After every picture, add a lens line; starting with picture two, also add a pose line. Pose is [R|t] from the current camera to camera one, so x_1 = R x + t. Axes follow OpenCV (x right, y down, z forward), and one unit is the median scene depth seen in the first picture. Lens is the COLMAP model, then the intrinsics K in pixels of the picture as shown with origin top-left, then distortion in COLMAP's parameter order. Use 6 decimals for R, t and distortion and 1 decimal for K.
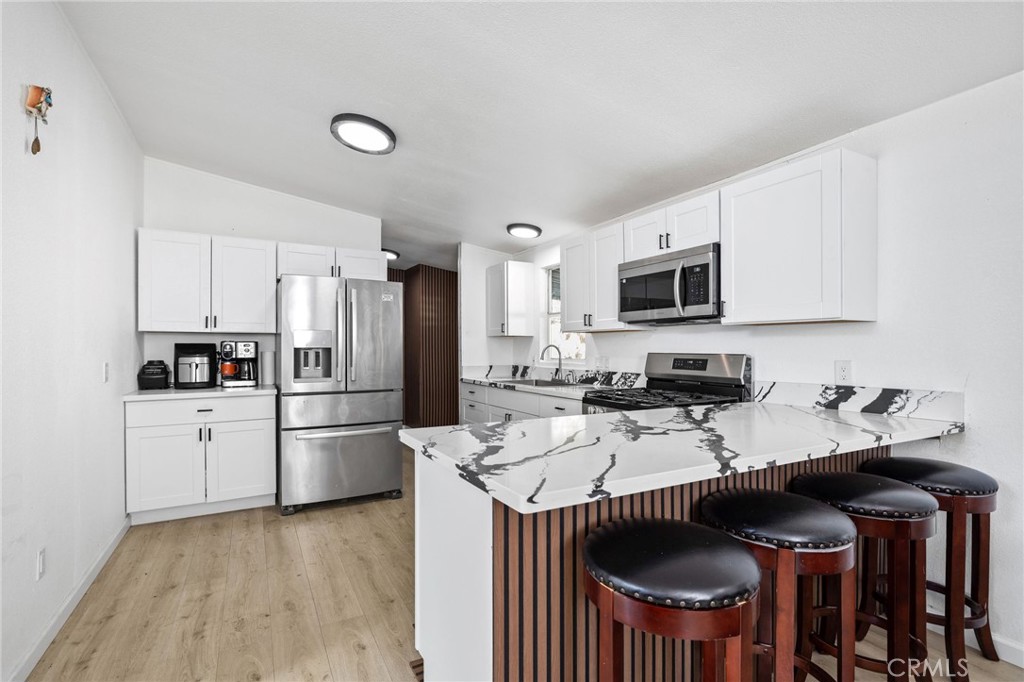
lens RADIAL K [[469.8, 0, 501.9], [0, 469.8, 350.6], [0, 0, 1]] dist [-0.001855, -0.000610]
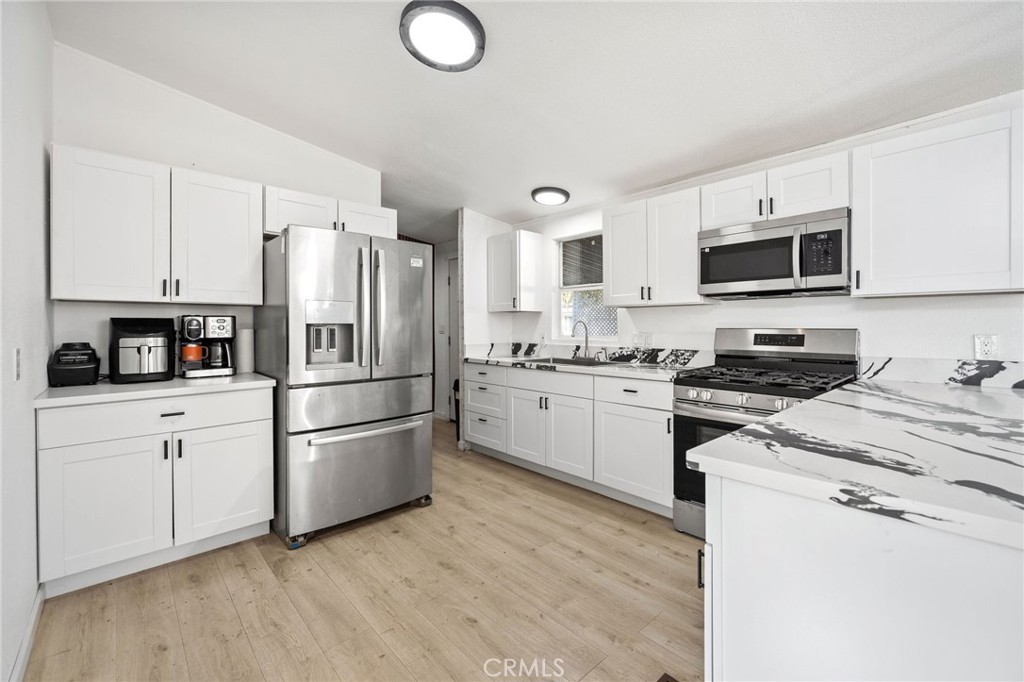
lens RADIAL K [[433.1, 0, 507.4], [0, 433.1, 327.6], [0, 0, 1]] dist [0.004303, -0.000741]
pose [[0.971235, -0.004056, 0.238087, -0.282476], [0.004392, 0.999990, -0.000883, 0.002222], [-0.238081, 0.001904, 0.971243, 0.240312]]
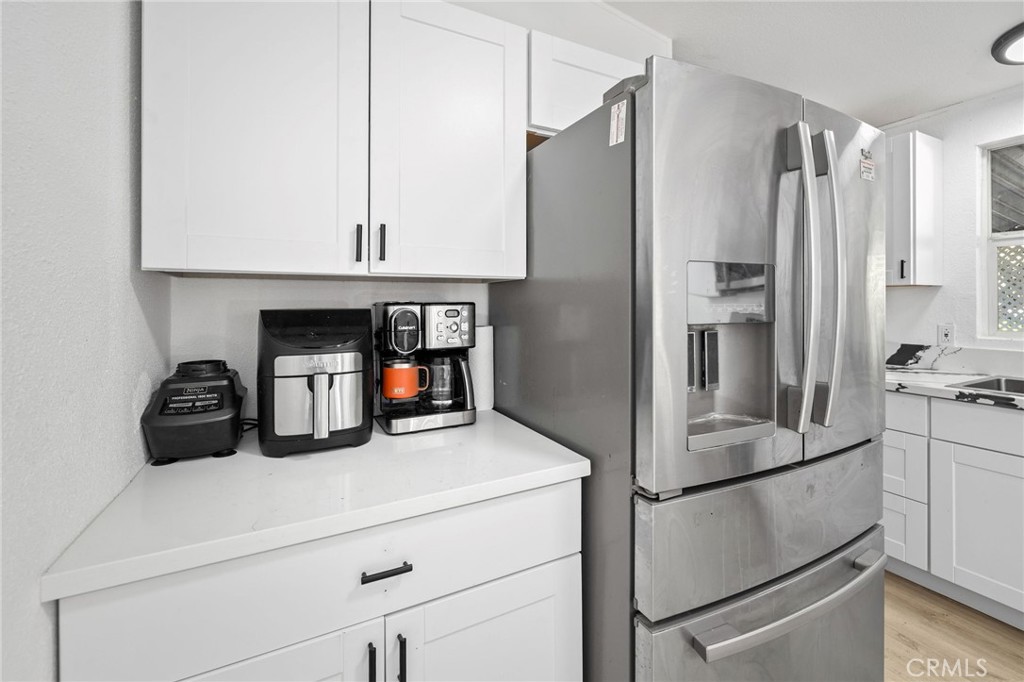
lens RADIAL K [[433.1, 0, 507.7], [0, 433.1, 304.7], [0, 0, 1]] dist [0.004303, -0.000741]
pose [[0.999160, -0.006713, -0.040424, -0.515099], [0.006656, 0.999977, -0.001543, -0.017680], [0.040434, 0.001272, 0.999181, 0.709081]]
